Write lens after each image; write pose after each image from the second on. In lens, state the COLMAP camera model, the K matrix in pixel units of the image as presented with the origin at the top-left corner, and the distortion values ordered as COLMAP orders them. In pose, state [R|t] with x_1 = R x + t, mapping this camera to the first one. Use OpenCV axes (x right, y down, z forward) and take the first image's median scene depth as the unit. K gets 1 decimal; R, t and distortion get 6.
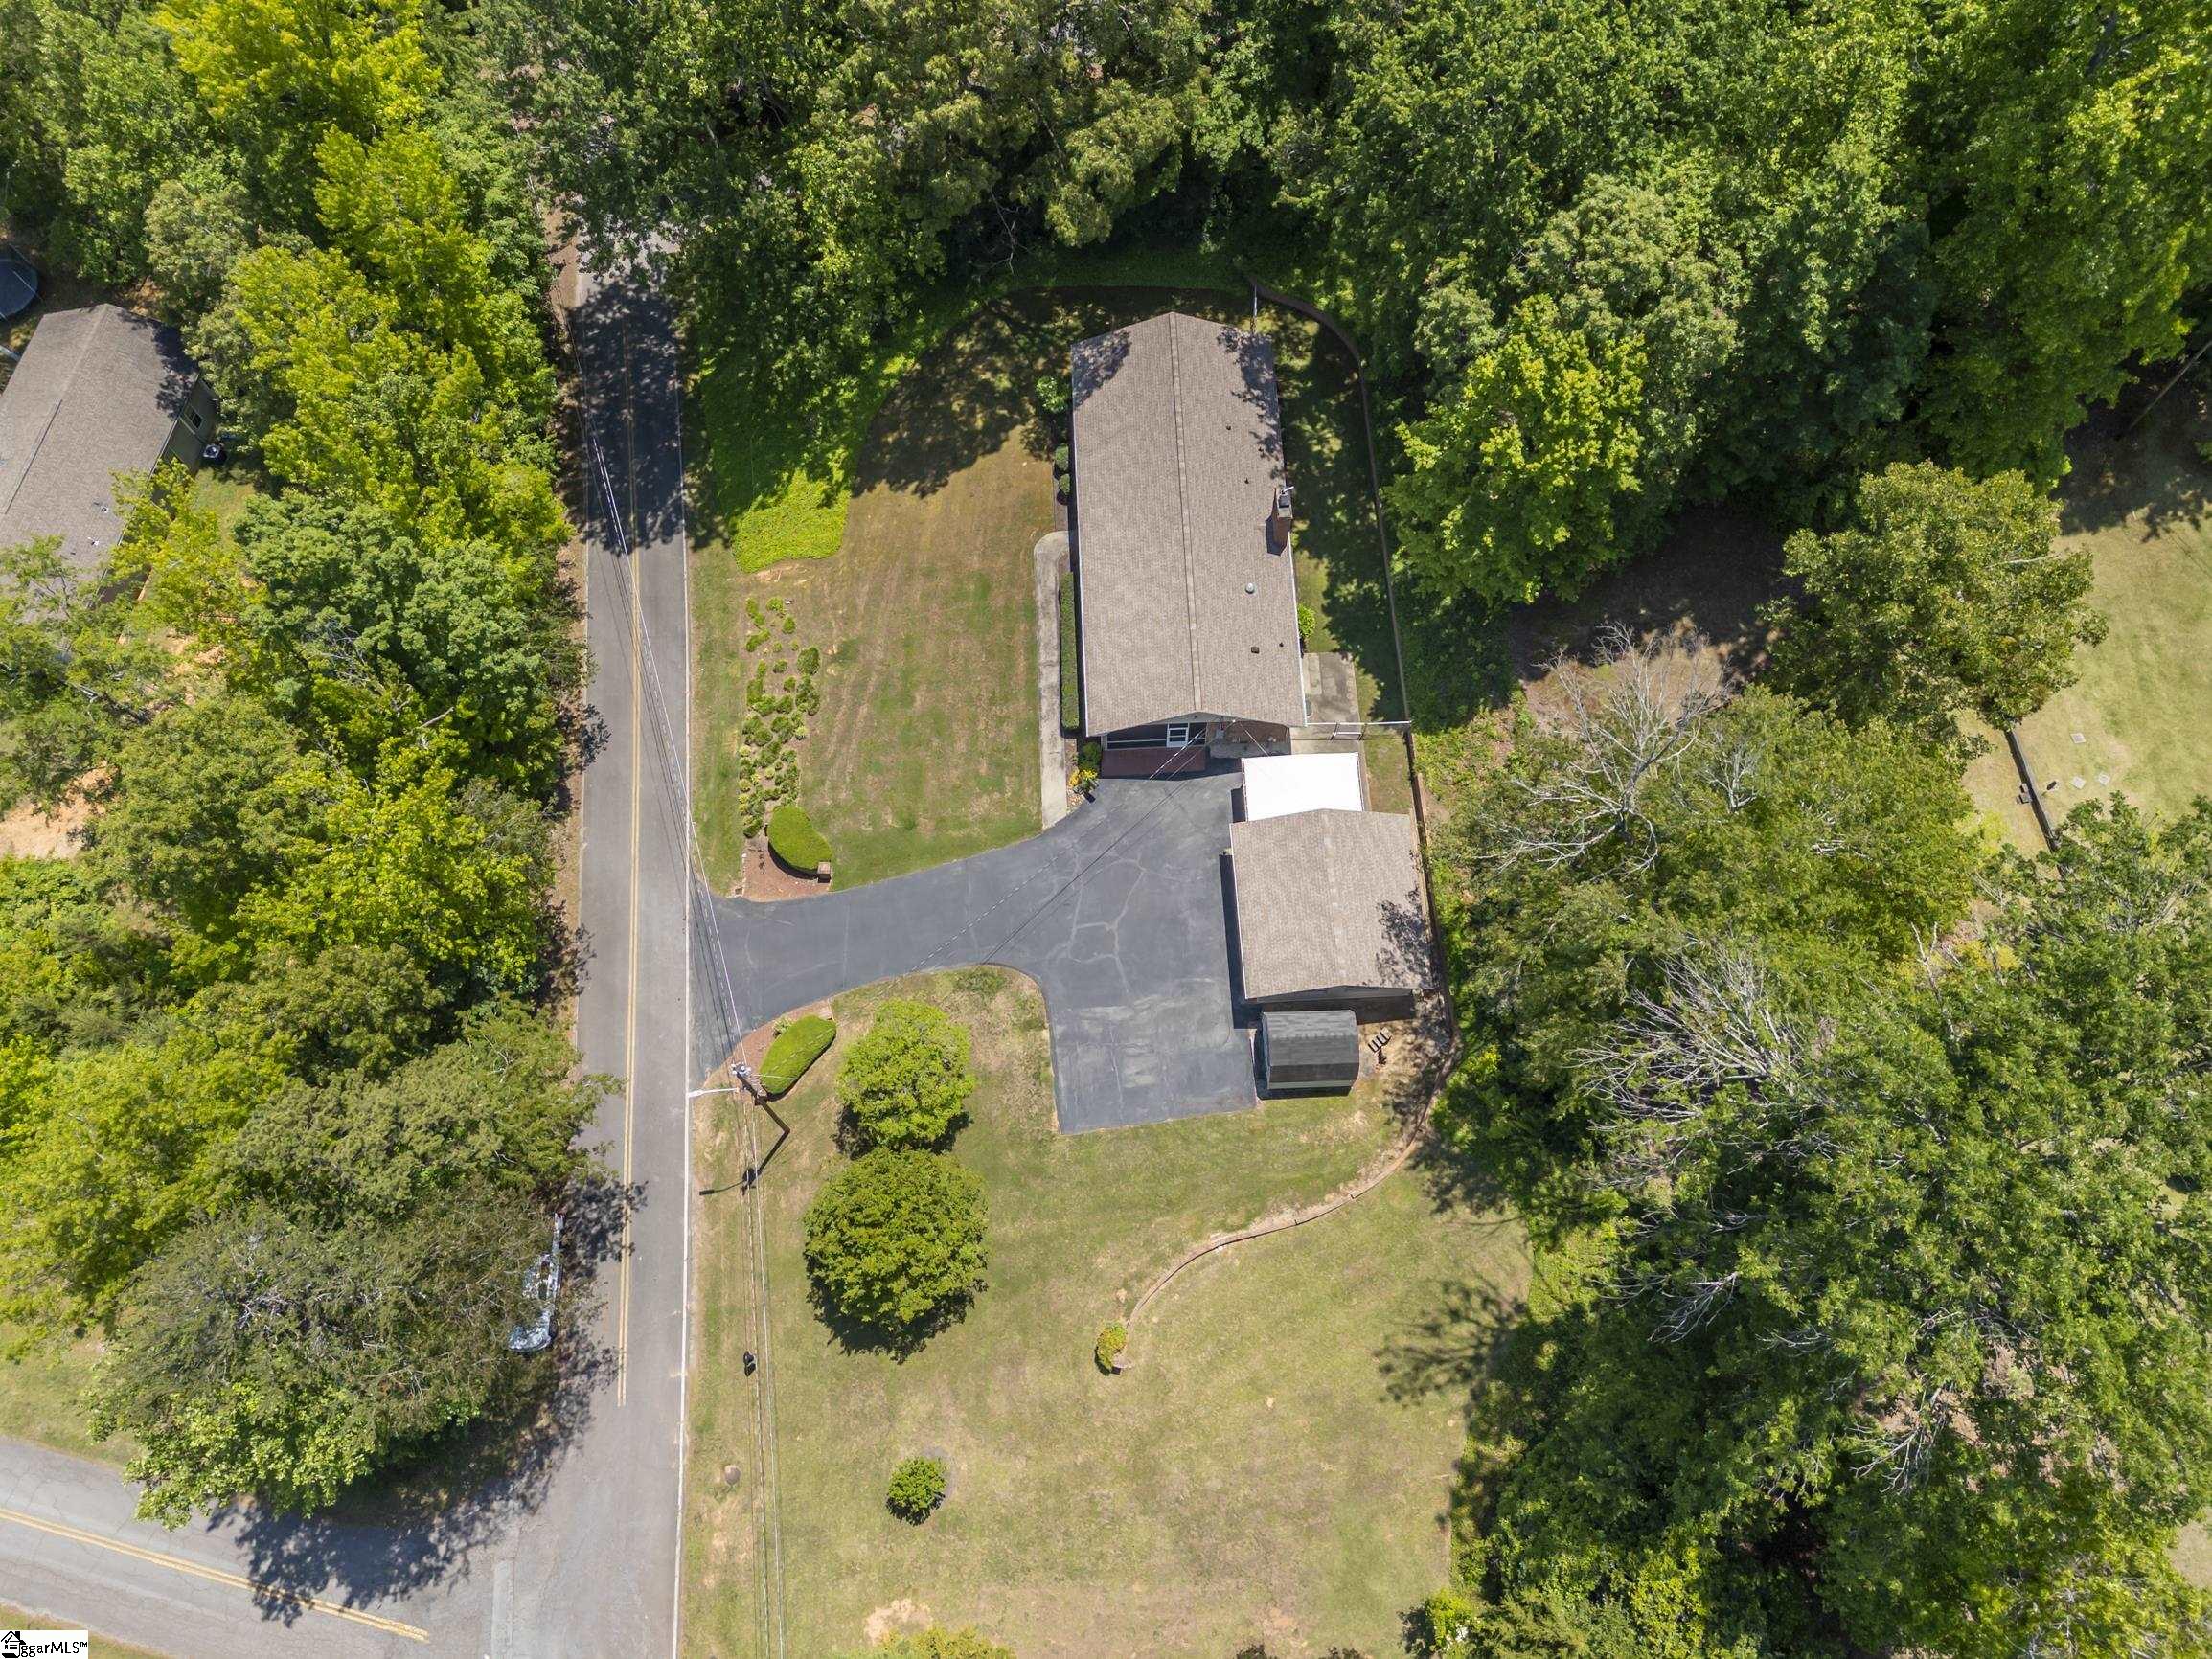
lens RADIAL K [[1627.1, 0, 1106.0], [0, 1627.1, 829.5], [0, 0, 1]] dist [0.092841, -0.064544]
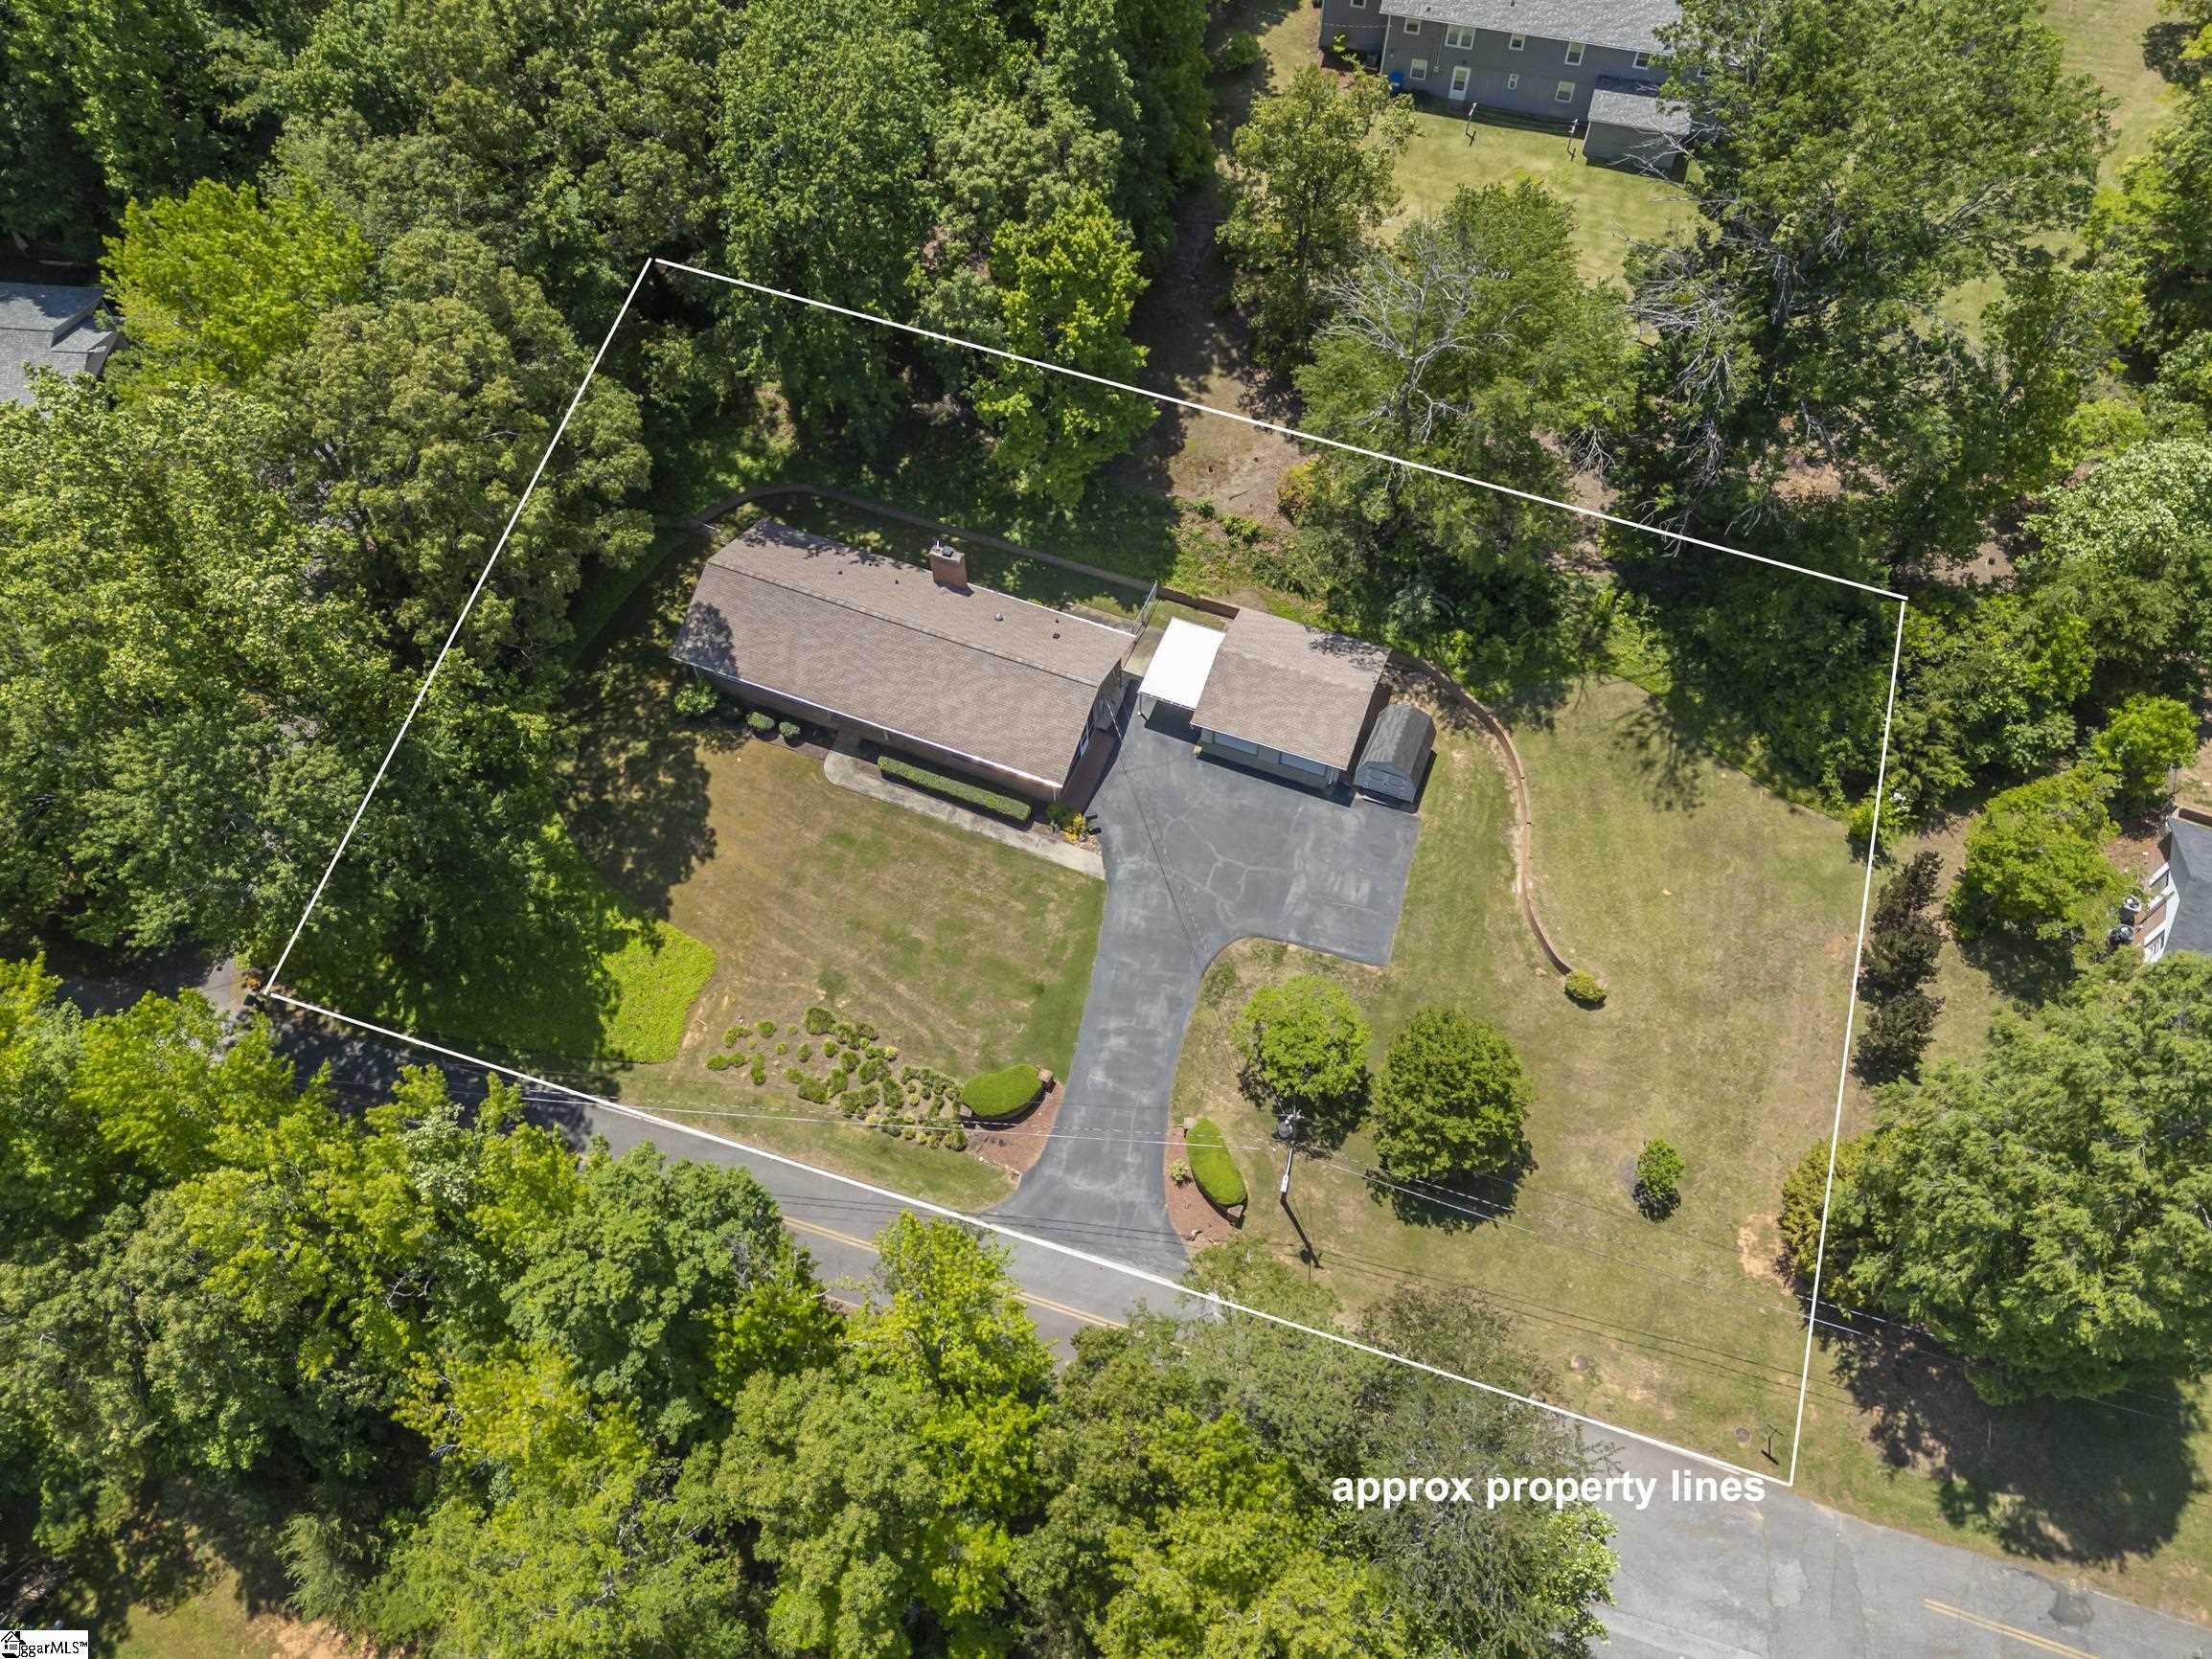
lens RADIAL K [[1627.1, 0, 1106.0], [0, 1627.1, 829.5], [0, 0, 1]] dist [0.092841, -0.064544]
pose [[0.407045, -0.772020, 0.488159, -0.534229], [0.845802, 0.520356, 0.117679, -0.141911], [-0.344867, 0.364985, 0.864785, 0.074432]]
